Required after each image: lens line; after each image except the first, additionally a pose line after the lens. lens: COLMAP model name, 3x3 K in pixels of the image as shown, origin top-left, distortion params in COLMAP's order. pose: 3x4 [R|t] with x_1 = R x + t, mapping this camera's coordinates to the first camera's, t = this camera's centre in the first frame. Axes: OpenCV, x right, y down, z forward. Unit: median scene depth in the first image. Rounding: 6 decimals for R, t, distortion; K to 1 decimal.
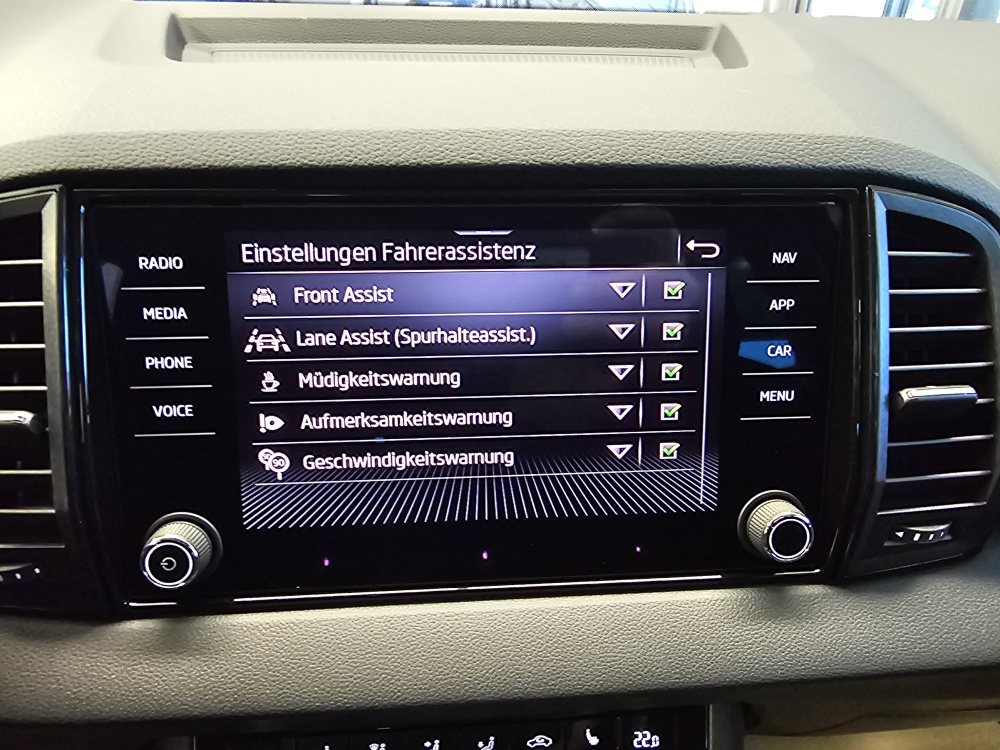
lens RADIAL K [[674.5, 0, 500.7], [0, 674.5, 371.9], [0, 0, 1]] dist [0.016088, -0.007494]
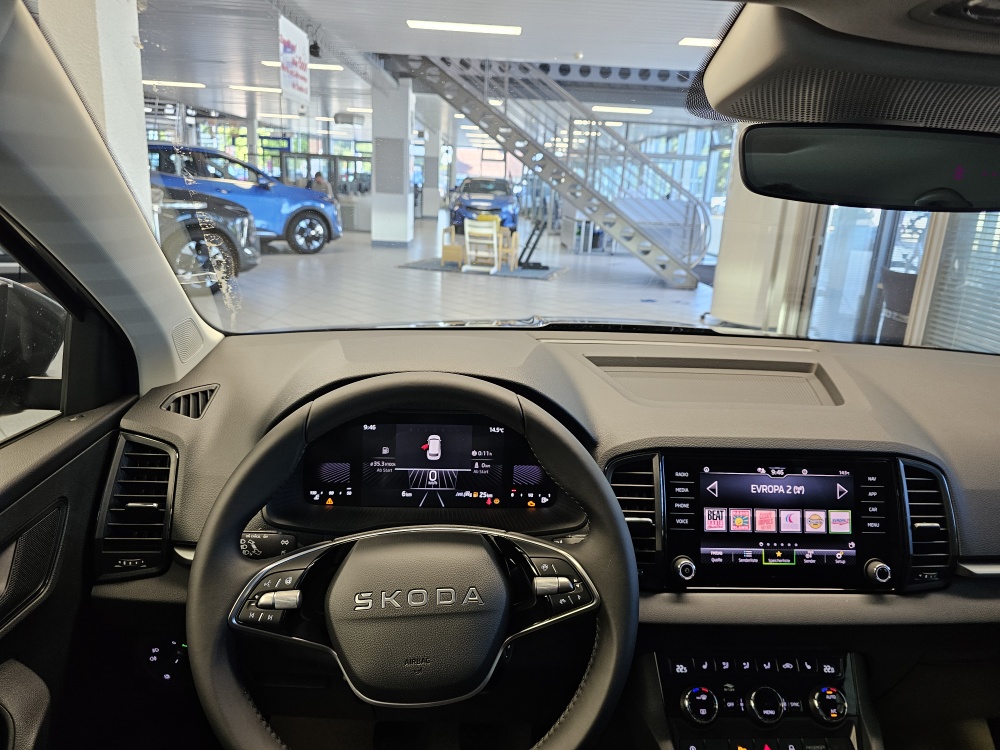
lens RADIAL K [[682.3, 0, 504.9], [0, 682.3, 361.0], [0, 0, 1]] dist [0.035111, -0.044583]
pose [[0.999387, 0.033633, -0.009759, -1.288686], [-0.035008, 0.966927, -0.252639, 0.168308], [0.000940, 0.252826, 0.967511, -2.250019]]
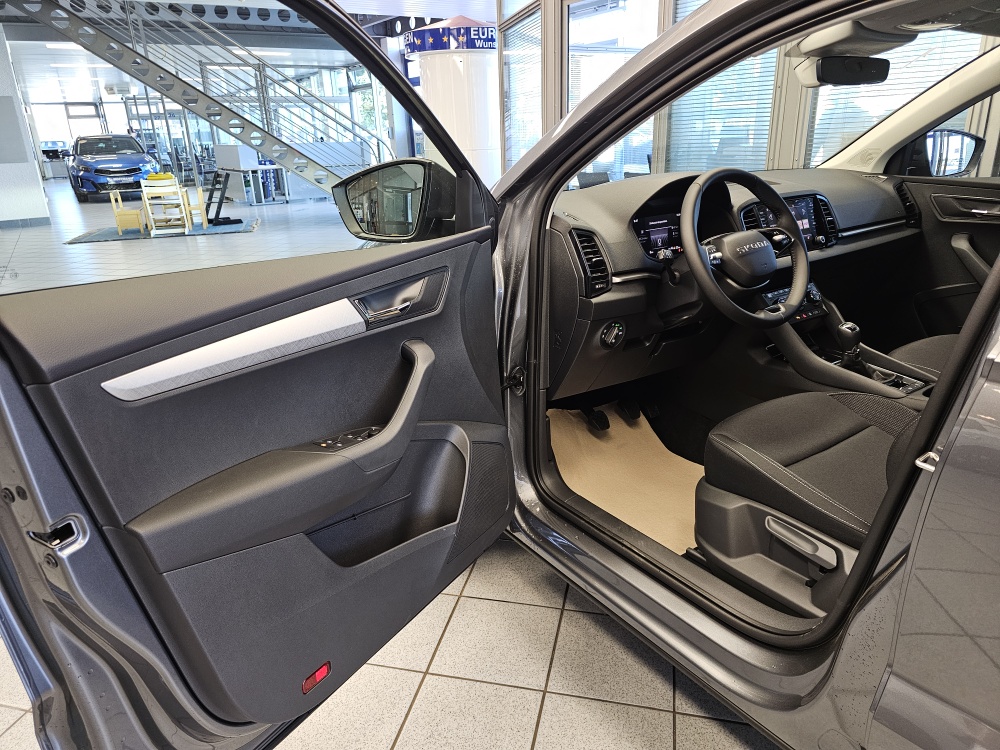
lens RADIAL K [[682.3, 0, 496.1], [0, 682.3, 387.7], [0, 0, 1]] dist [0.035111, -0.044583]
pose [[0.861687, -0.216918, 0.458740, -6.886125], [0.286247, 0.954247, -0.086458, 1.500924], [-0.418997, 0.205813, 0.884354, -4.155763]]
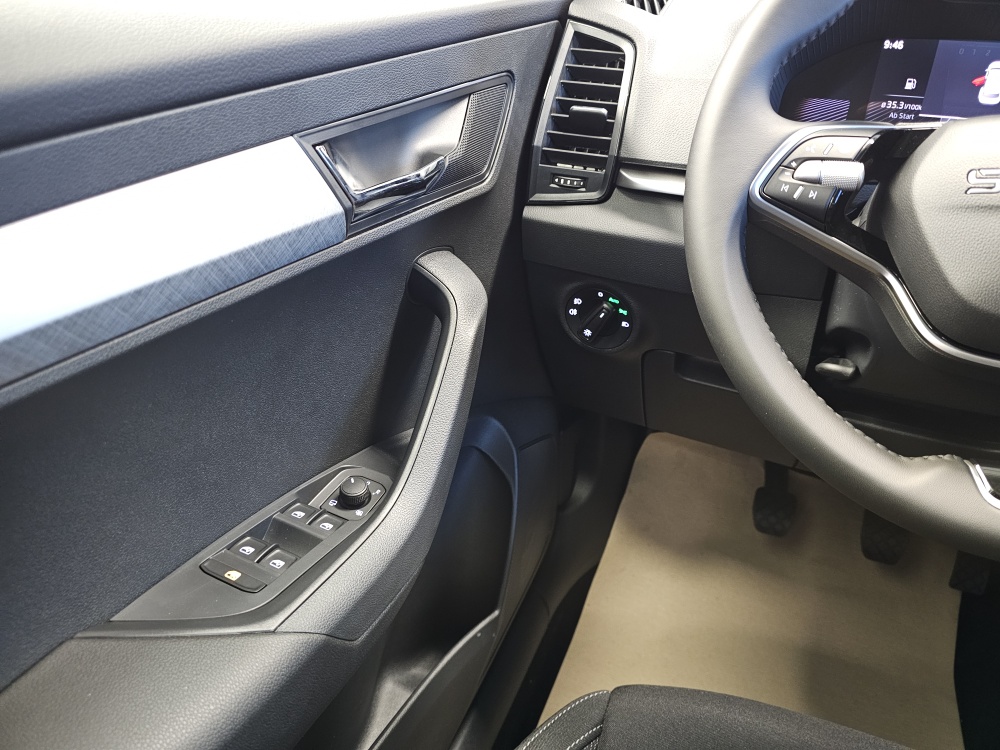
lens RADIAL K [[682.3, 0, 498.2], [0, 682.3, 376.5], [0, 0, 1]] dist [0.035111, -0.044583]
pose [[0.889886, 0.219425, -0.399945, -2.006821], [-0.223943, 0.973935, 0.036060, 0.952368], [0.397433, 0.057475, 0.915830, -1.435323]]
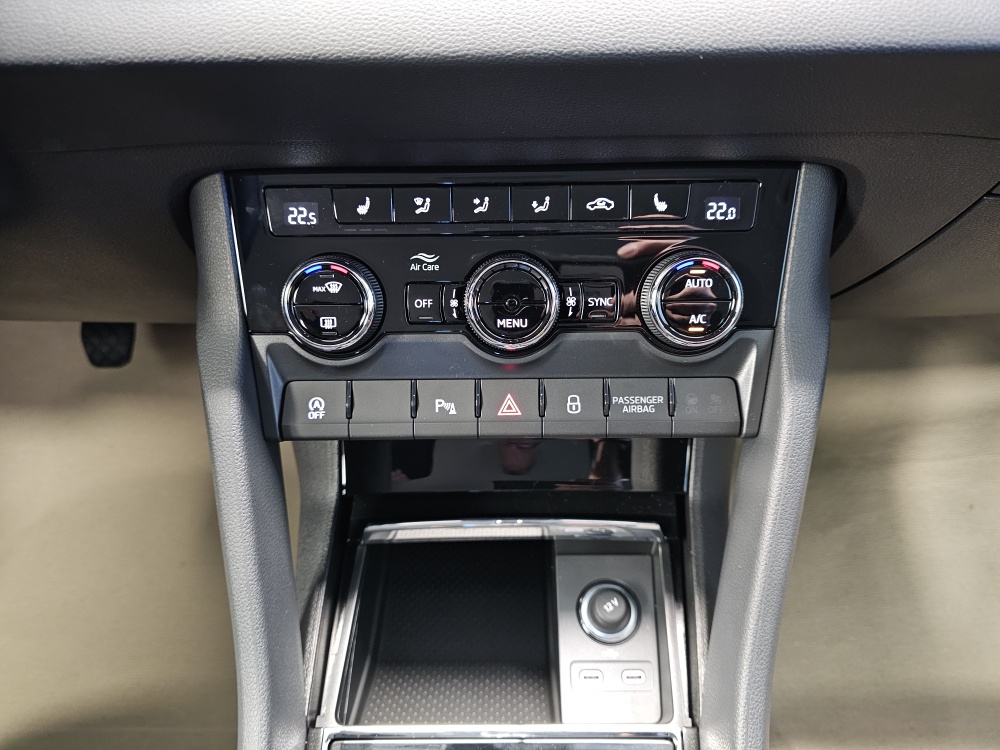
lens RADIAL K [[682.3, 0, 513.5], [0, 682.3, 347.9], [0, 0, 1]] dist [0.035111, -0.044583]
pose [[0.996005, 0.035133, -0.082097, 0.030224], [-0.007379, 0.948593, 0.316413, 0.562763], [0.088993, -0.314543, 0.945062, 0.091739]]
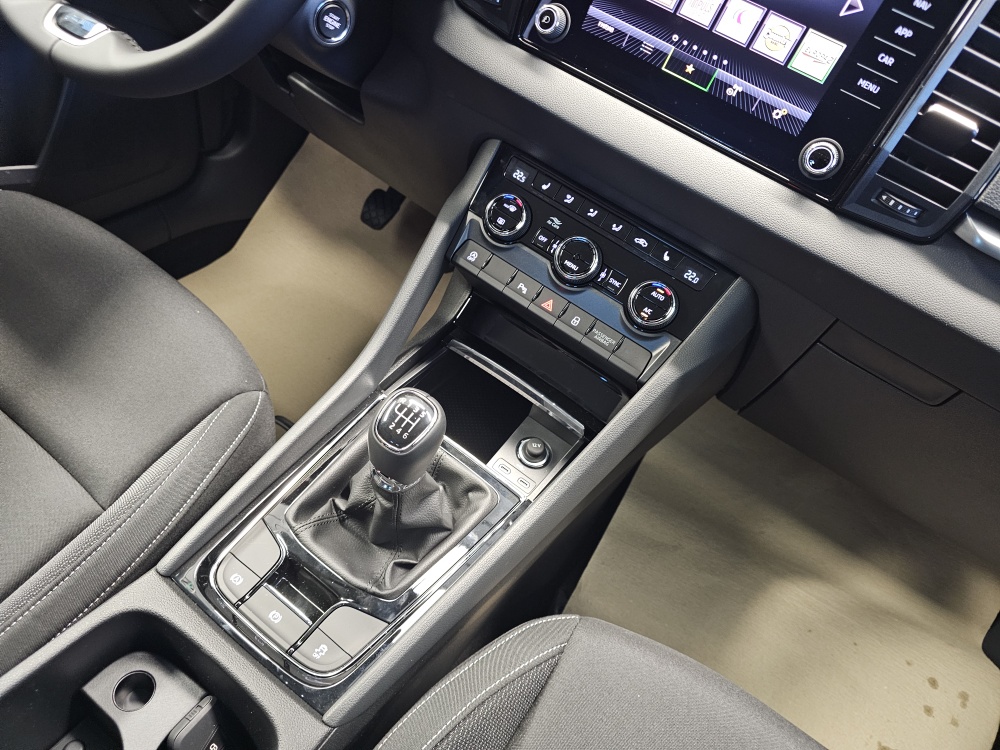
lens RADIAL K [[682.3, 0, 494.1], [0, 682.3, 380.4], [0, 0, 1]] dist [0.035111, -0.044583]
pose [[0.757690, 0.572454, -0.313371, 0.703204], [-0.484097, 0.815033, 0.318389, 0.582108], [0.437671, -0.089538, 0.894666, -1.099646]]
